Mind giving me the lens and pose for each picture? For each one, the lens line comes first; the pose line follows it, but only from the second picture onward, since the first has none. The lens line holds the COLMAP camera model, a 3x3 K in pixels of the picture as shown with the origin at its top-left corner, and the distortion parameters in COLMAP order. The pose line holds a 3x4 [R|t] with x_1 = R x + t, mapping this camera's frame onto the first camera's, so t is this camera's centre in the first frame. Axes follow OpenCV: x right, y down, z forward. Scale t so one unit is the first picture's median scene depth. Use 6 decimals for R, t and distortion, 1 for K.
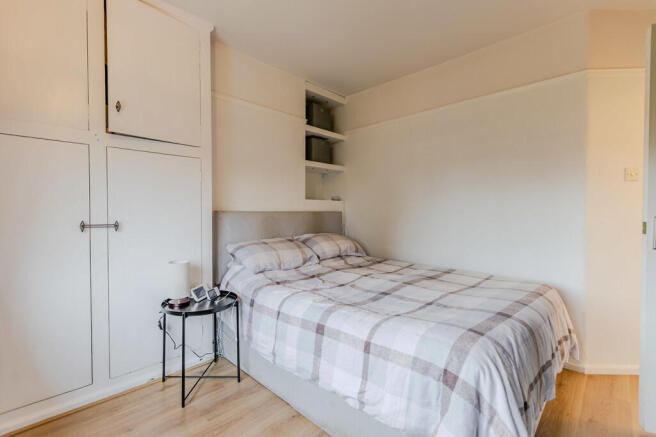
lens RADIAL K [[295.3, 0, 325.7], [0, 295.3, 215.8], [0, 0, 1]] dist [0.000199, 0.000020]
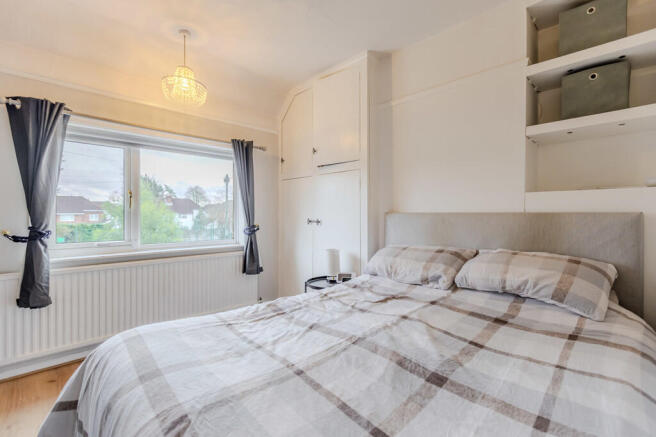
lens RADIAL K [[295.3, 0, 325.7], [0, 295.3, 215.8], [0, 0, 1]] dist [0.000199, 0.000020]
pose [[-0.008786, 0.009078, -0.999920, 0.536911], [-0.011044, 0.999897, 0.009175, -0.008357], [0.999900, 0.011124, -0.008685, 0.600487]]
